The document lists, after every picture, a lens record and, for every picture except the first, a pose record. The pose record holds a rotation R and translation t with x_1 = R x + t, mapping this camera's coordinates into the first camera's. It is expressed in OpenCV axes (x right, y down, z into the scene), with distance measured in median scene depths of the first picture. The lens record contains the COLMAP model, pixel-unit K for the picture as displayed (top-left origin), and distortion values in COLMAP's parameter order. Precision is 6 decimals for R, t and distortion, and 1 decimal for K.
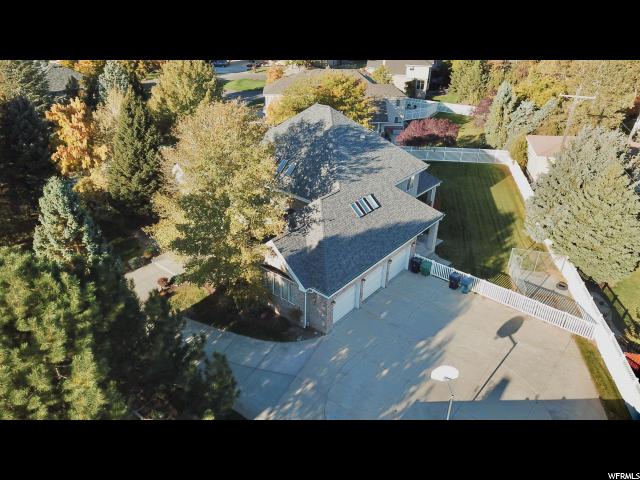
lens RADIAL K [[486.3, 0, 320.0], [0, 486.3, 240.0], [0, 0, 1]] dist [0.011748, -0.005987]
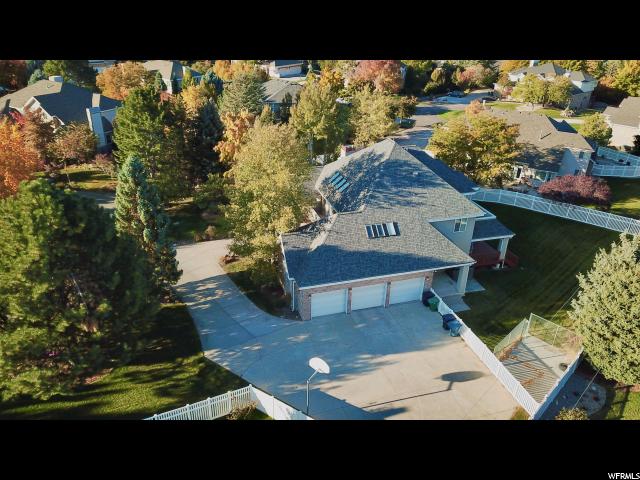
lens RADIAL K [[486.3, 0, 320.0], [0, 486.3, 240.0], [0, 0, 1]] dist [0.011748, -0.005987]
pose [[0.835616, 0.246593, -0.490854, 0.510702], [-0.268368, 0.962941, 0.026895, -0.039030], [0.479295, 0.109255, 0.870827, -0.055391]]
